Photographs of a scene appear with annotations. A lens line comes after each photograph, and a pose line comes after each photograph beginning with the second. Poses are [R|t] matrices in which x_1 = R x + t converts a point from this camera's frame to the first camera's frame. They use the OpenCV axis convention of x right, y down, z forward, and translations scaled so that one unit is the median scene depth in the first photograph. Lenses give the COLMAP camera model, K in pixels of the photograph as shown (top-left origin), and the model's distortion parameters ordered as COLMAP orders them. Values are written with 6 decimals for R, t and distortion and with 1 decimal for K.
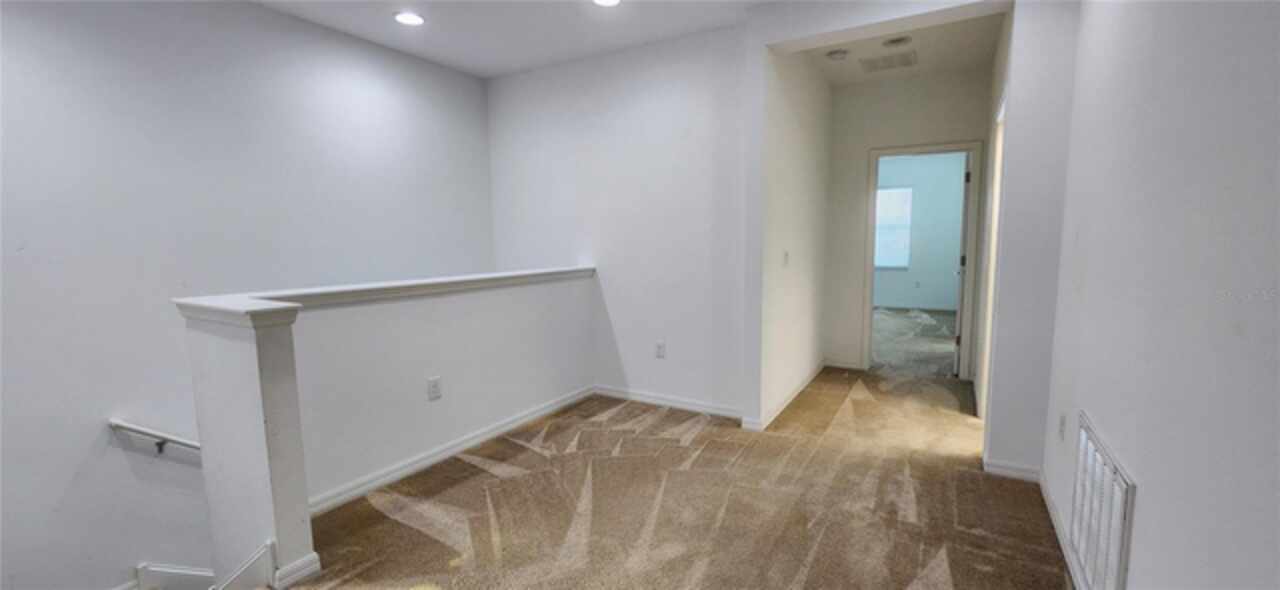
lens RADIAL K [[518.4, 0, 652.0], [0, 518.4, 296.1], [0, 0, 1]] dist [-0.002228, -0.000285]
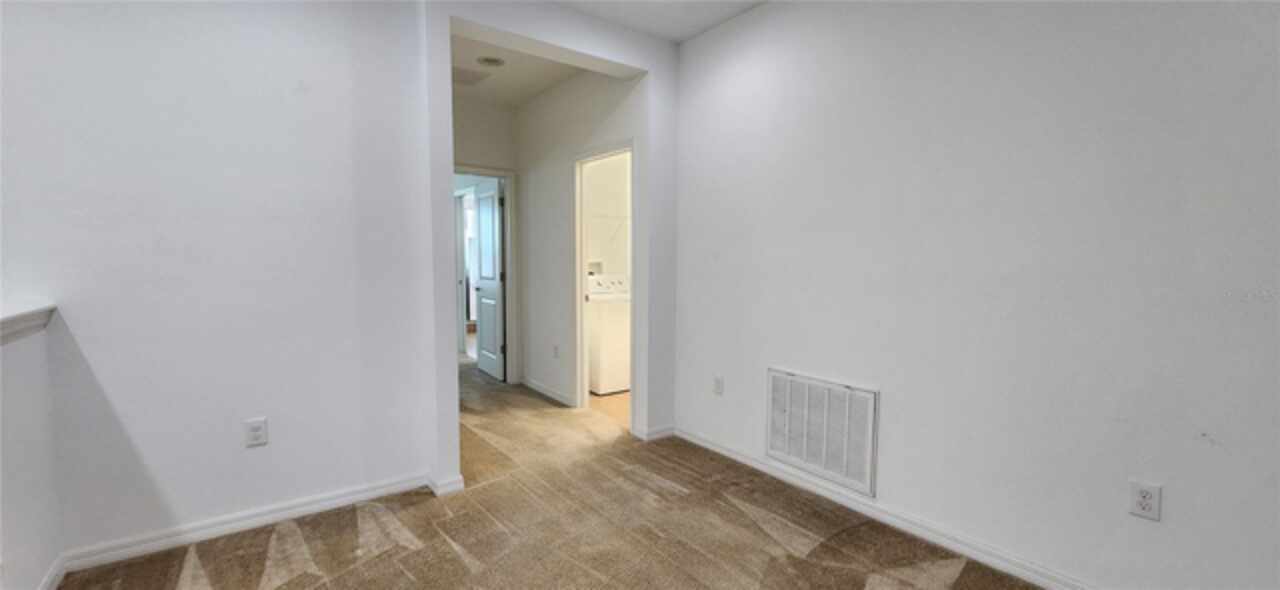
lens RADIAL K [[518.4, 0, 648.2], [0, 518.4, 297.5], [0, 0, 1]] dist [-0.002228, -0.000285]
pose [[0.382493, -0.057310, 0.922179, -0.423602], [0.086194, 0.995935, 0.026143, -0.036234], [-0.919929, 0.069487, 0.385878, 0.407636]]
